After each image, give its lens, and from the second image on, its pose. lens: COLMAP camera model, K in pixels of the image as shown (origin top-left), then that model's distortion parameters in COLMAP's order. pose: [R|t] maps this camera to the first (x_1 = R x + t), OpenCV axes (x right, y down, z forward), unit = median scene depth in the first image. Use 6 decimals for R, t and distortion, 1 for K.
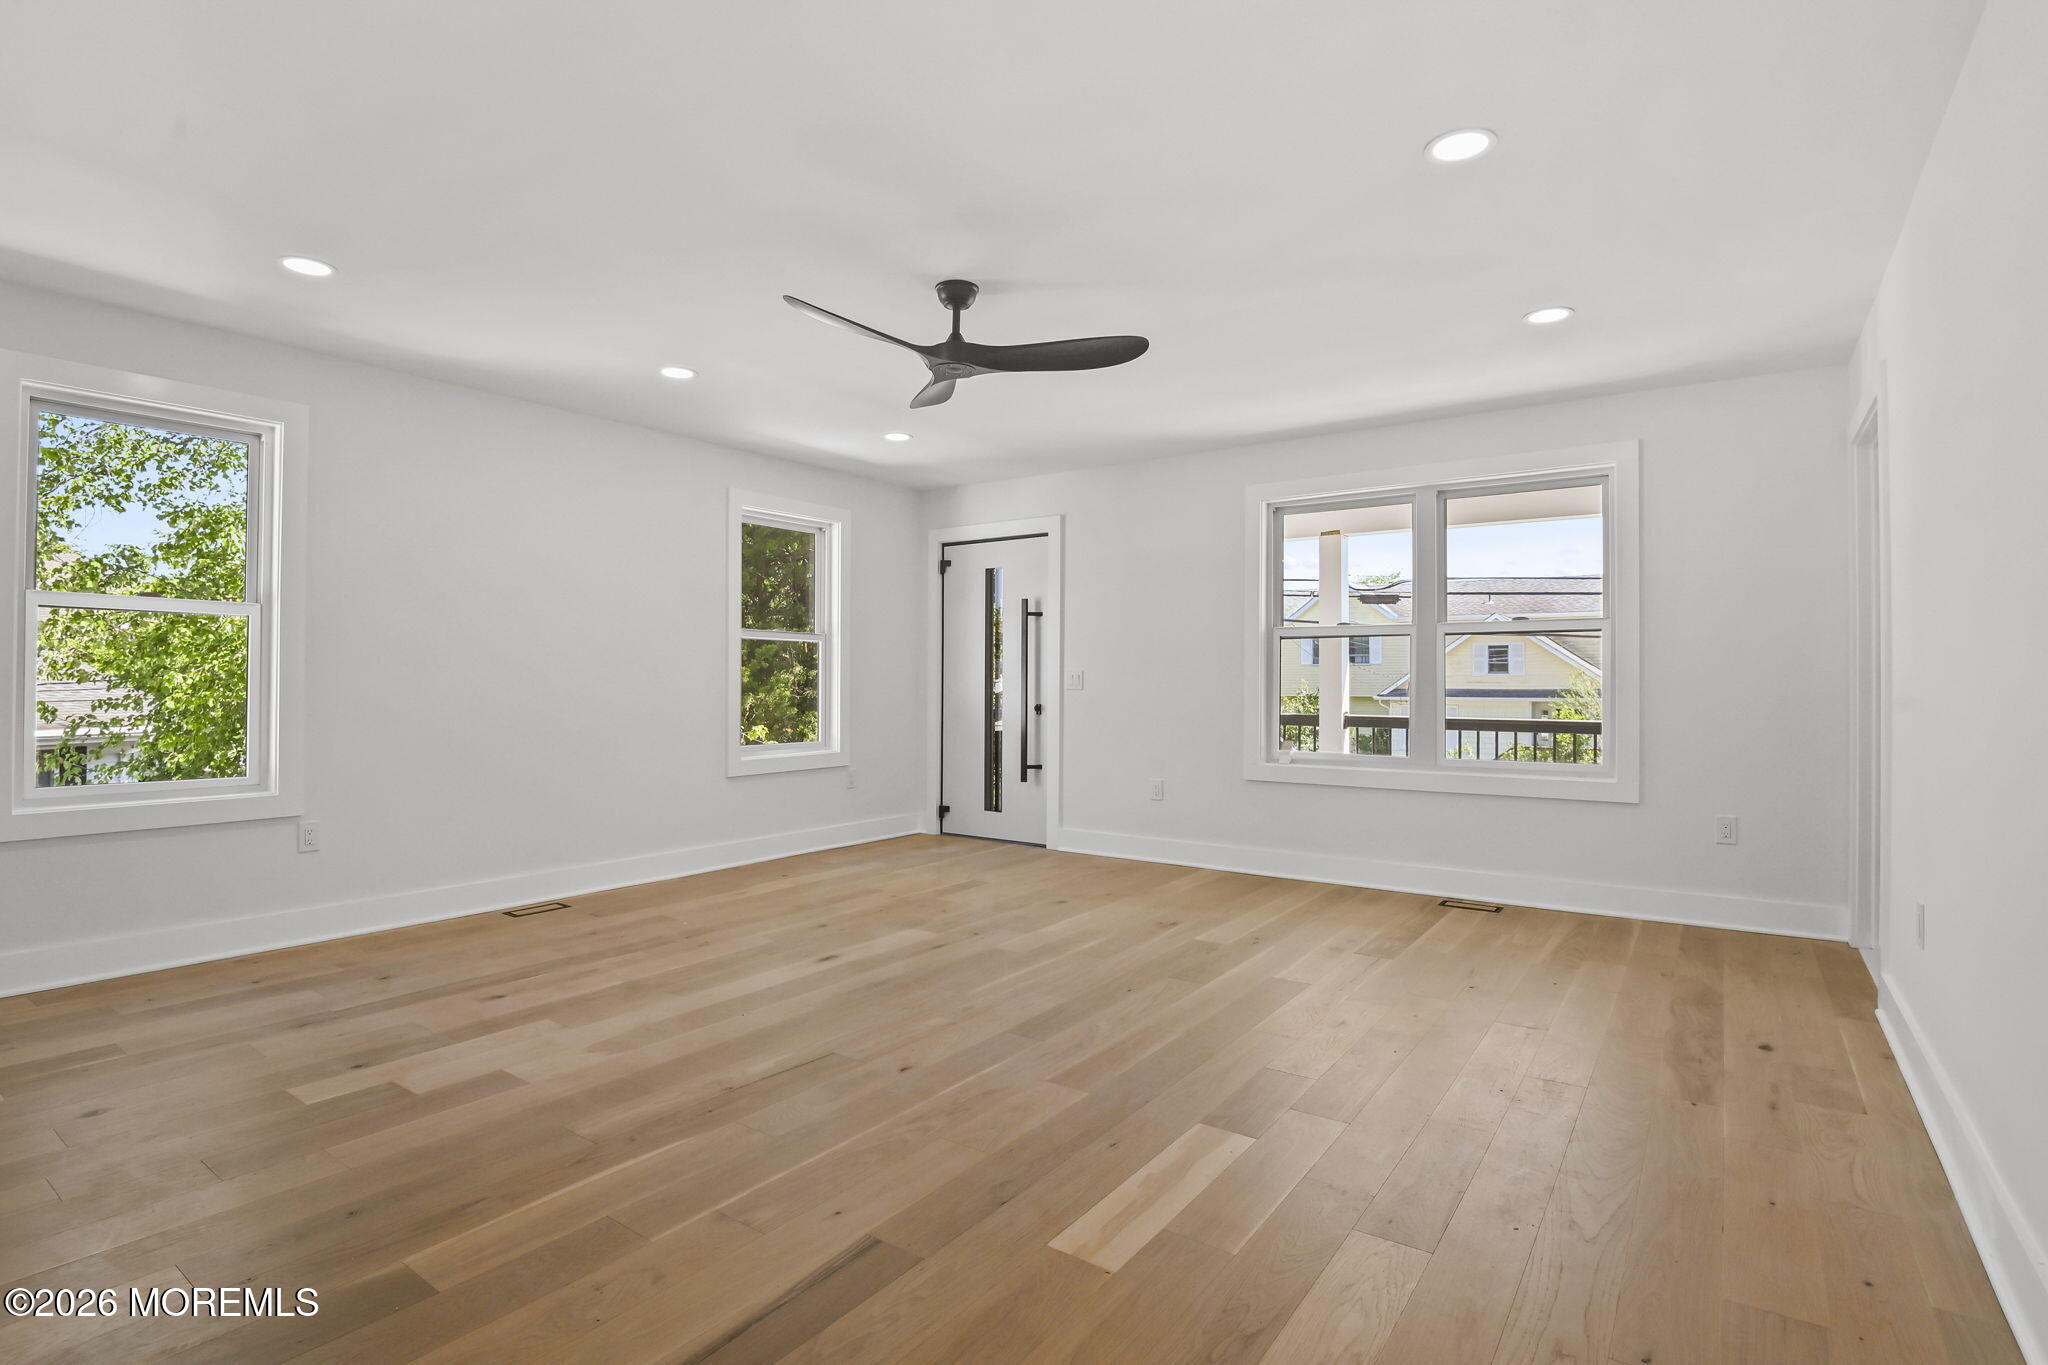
lens RADIAL K [[981.3, 0, 1001.5], [0, 981.3, 689.3], [0, 0, 1]] dist [-0.039529, -0.000003]
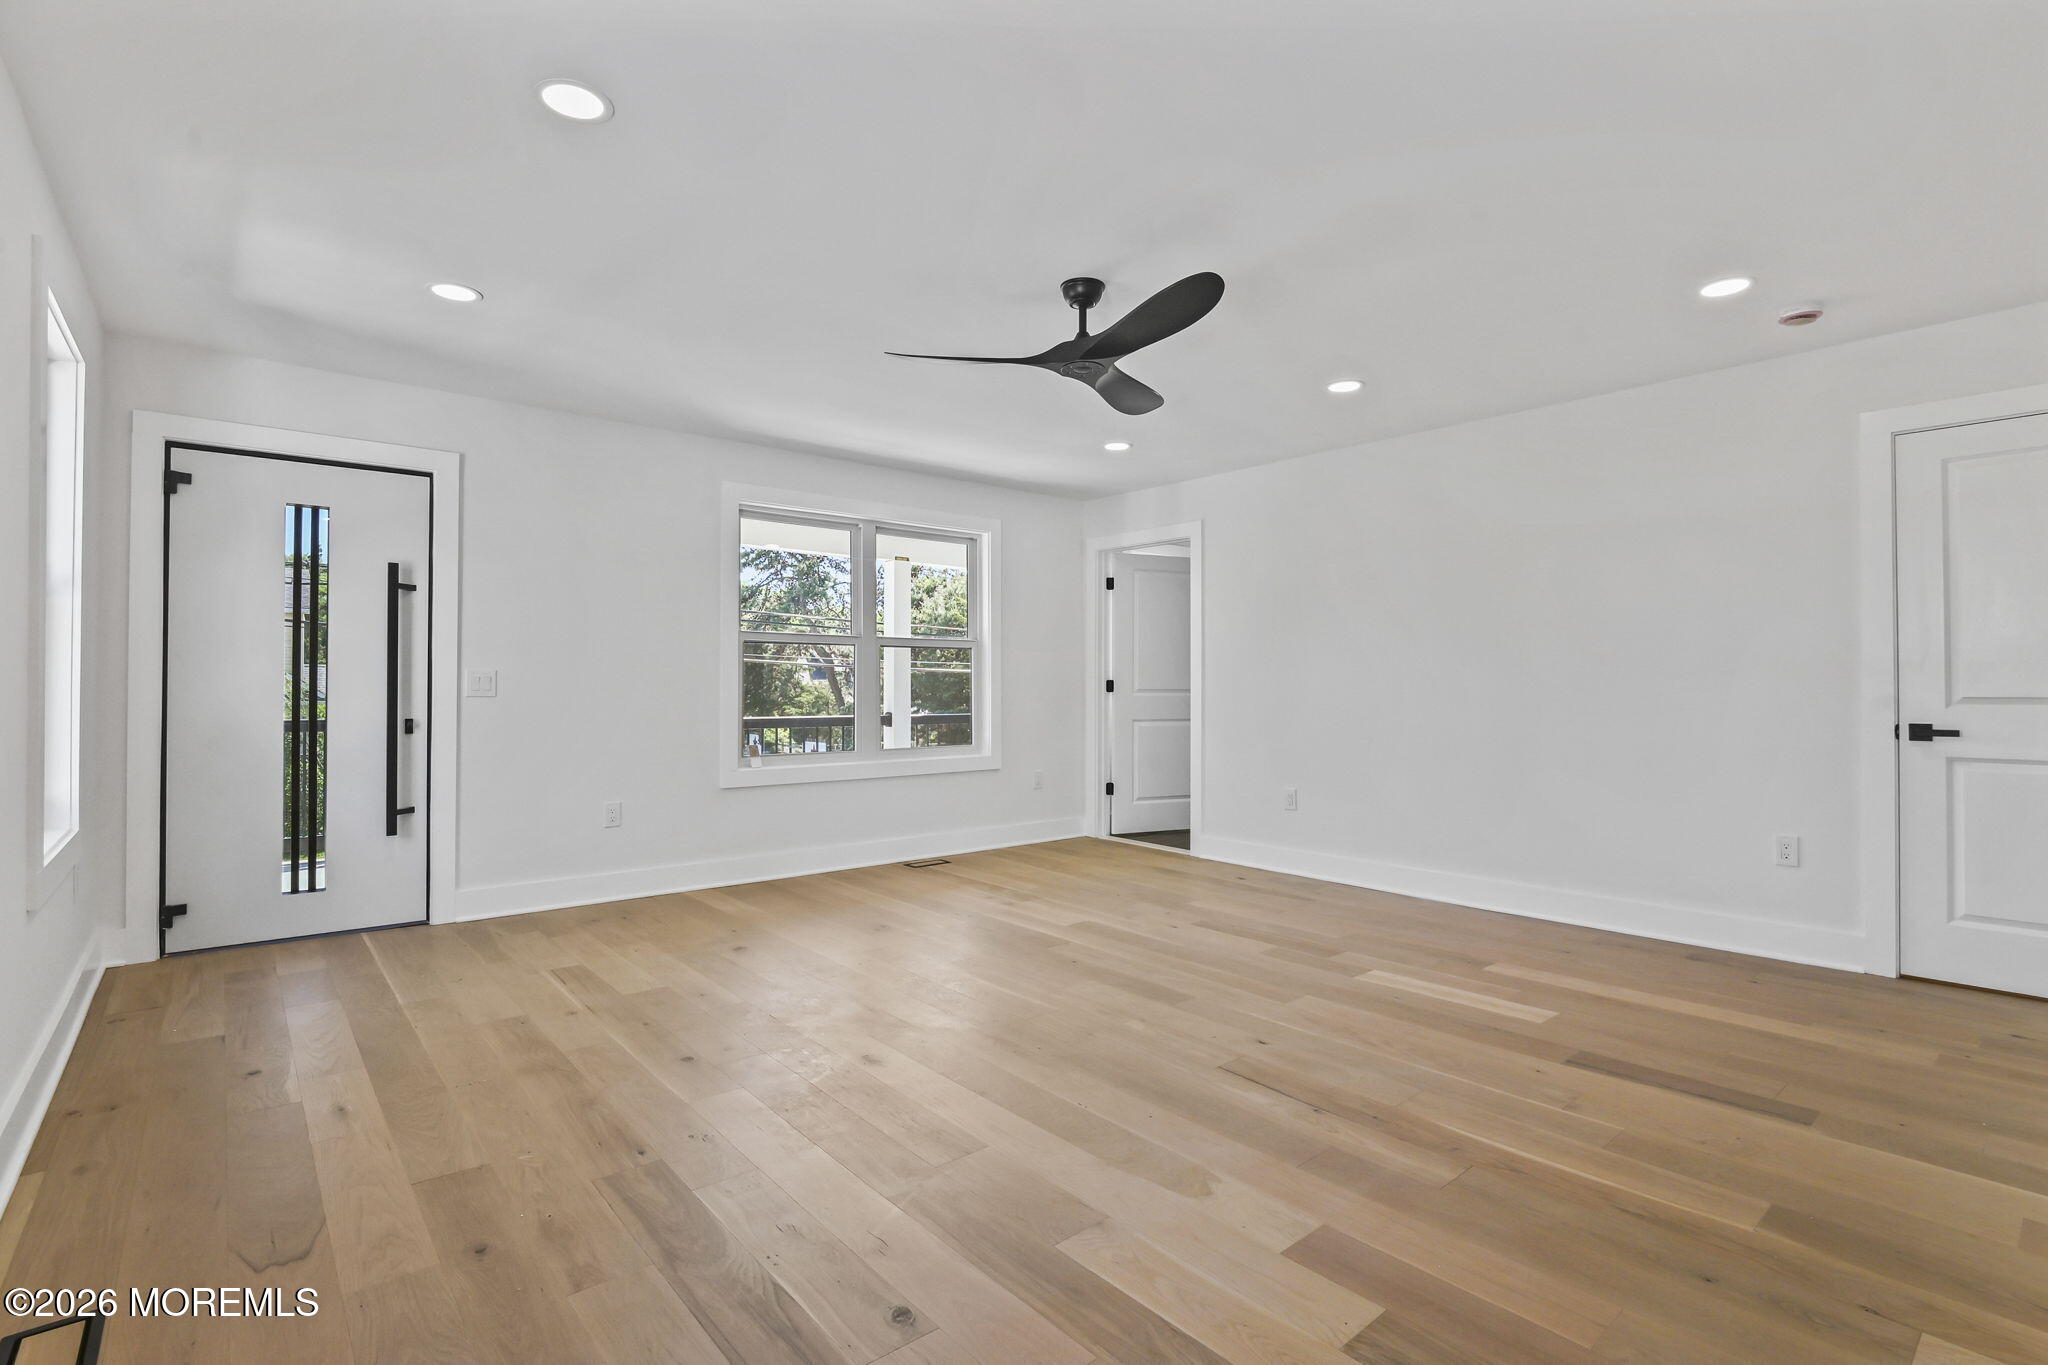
lens RADIAL K [[961.1, 0, 1024.0], [0, 961.1, 682.5], [0, 0, 1]] dist [-0.004954, -0.000977]
pose [[0.233690, 0.001310, 0.972310, -1.020680], [0.003495, 0.999991, -0.002188, -0.014598], [-0.972305, 0.003910, 0.233684, 0.839186]]
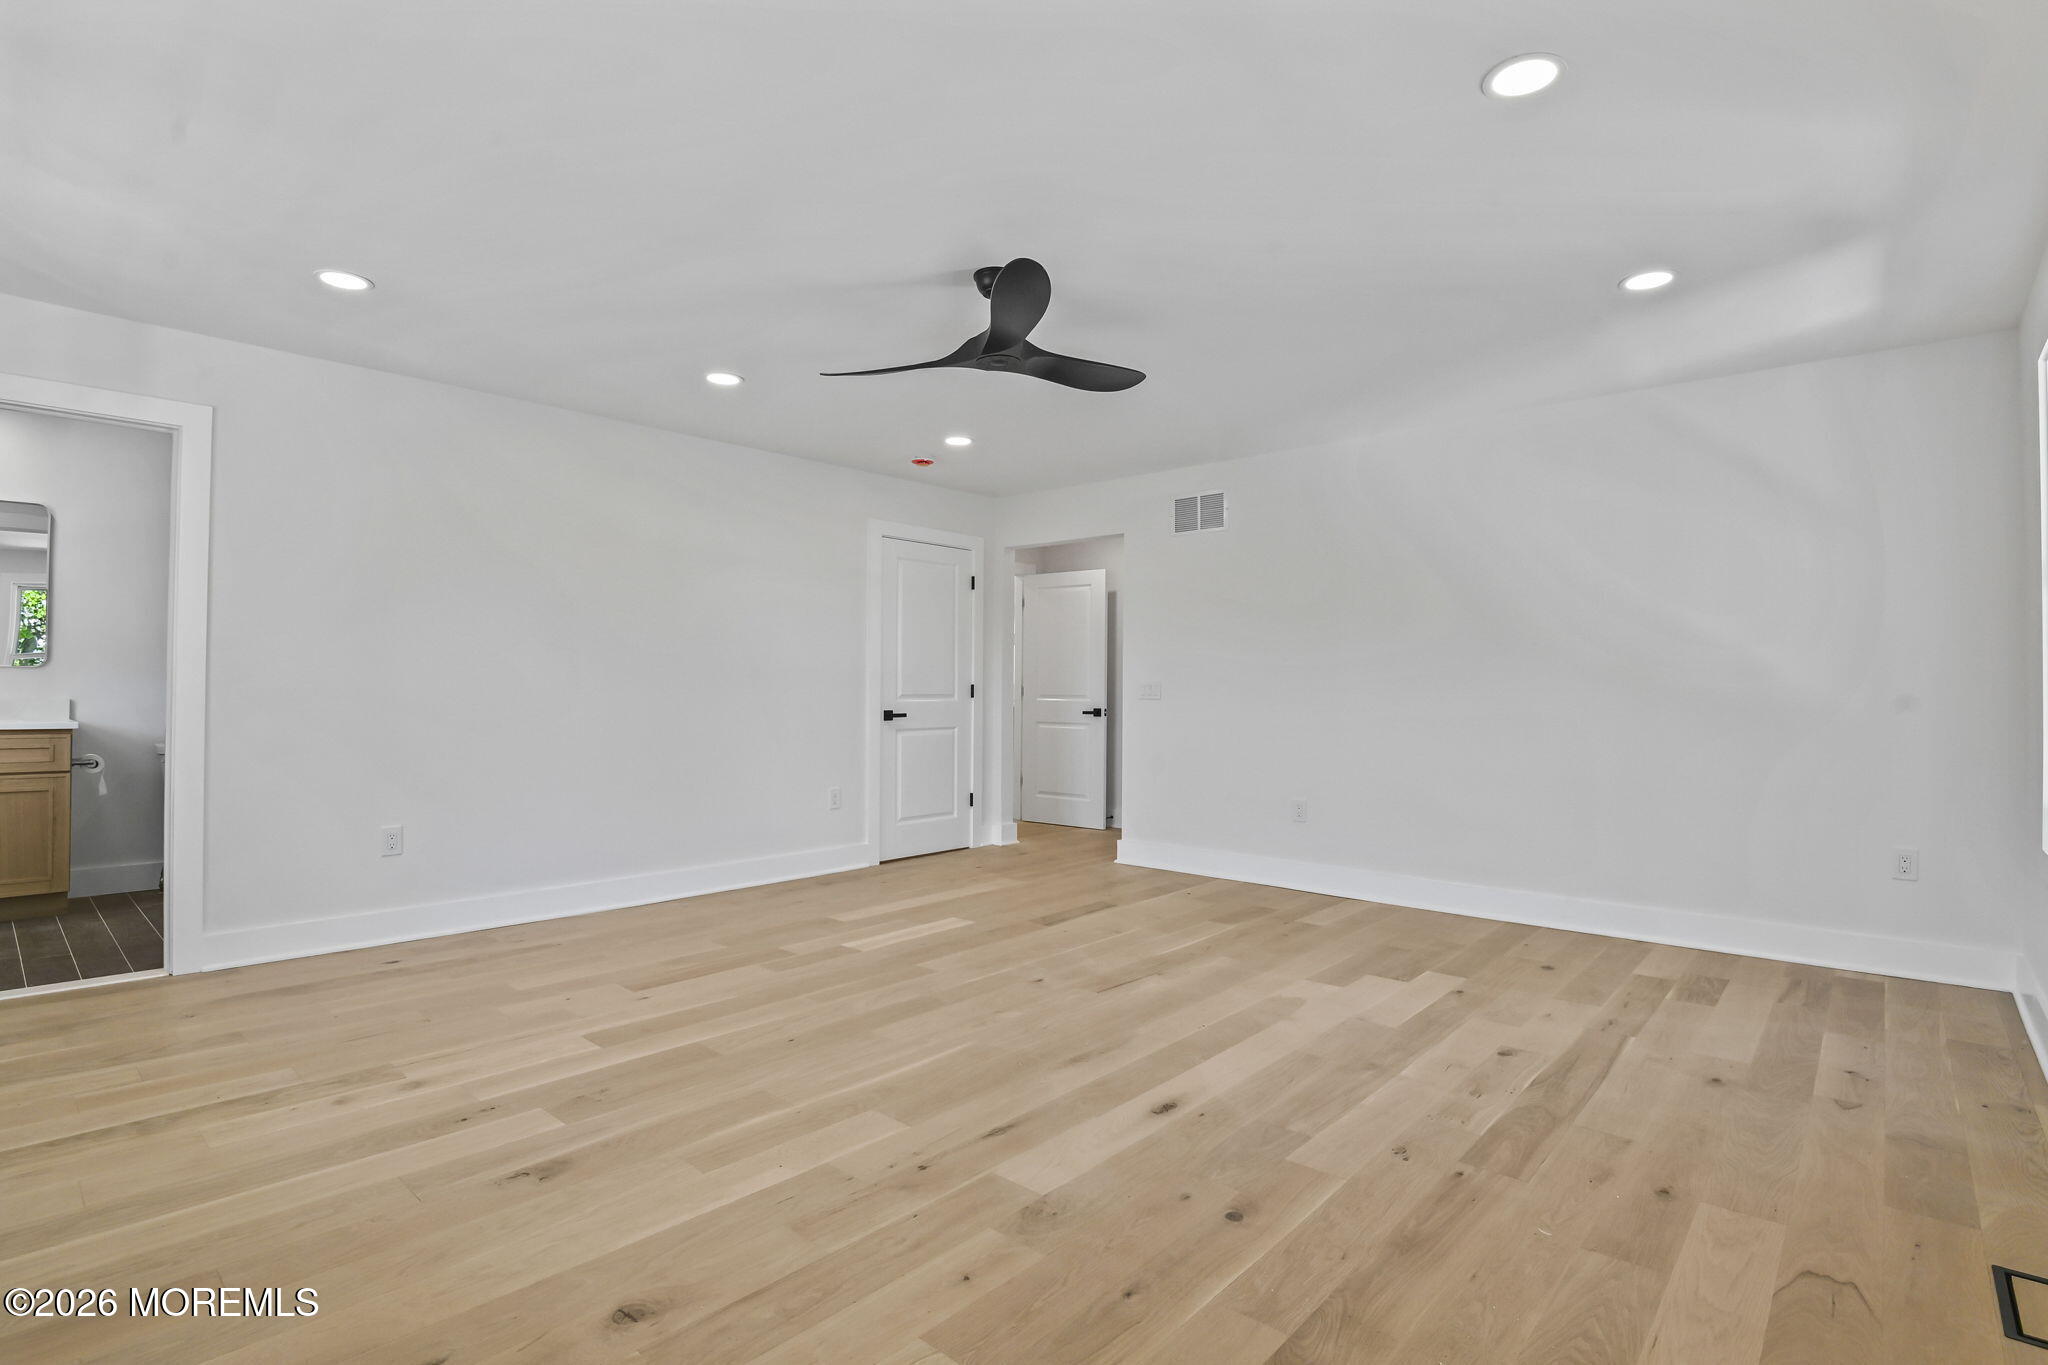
lens RADIAL K [[1002.6, 0, 1026.9], [0, 1002.6, 678.8], [0, 0, 1]] dist [-0.036421, 0.000556]
pose [[-0.996286, -0.006481, 0.085863, -0.165167], [-0.007178, 0.999944, -0.007813, -0.013765], [-0.085807, -0.008400, -0.996276, 1.986381]]
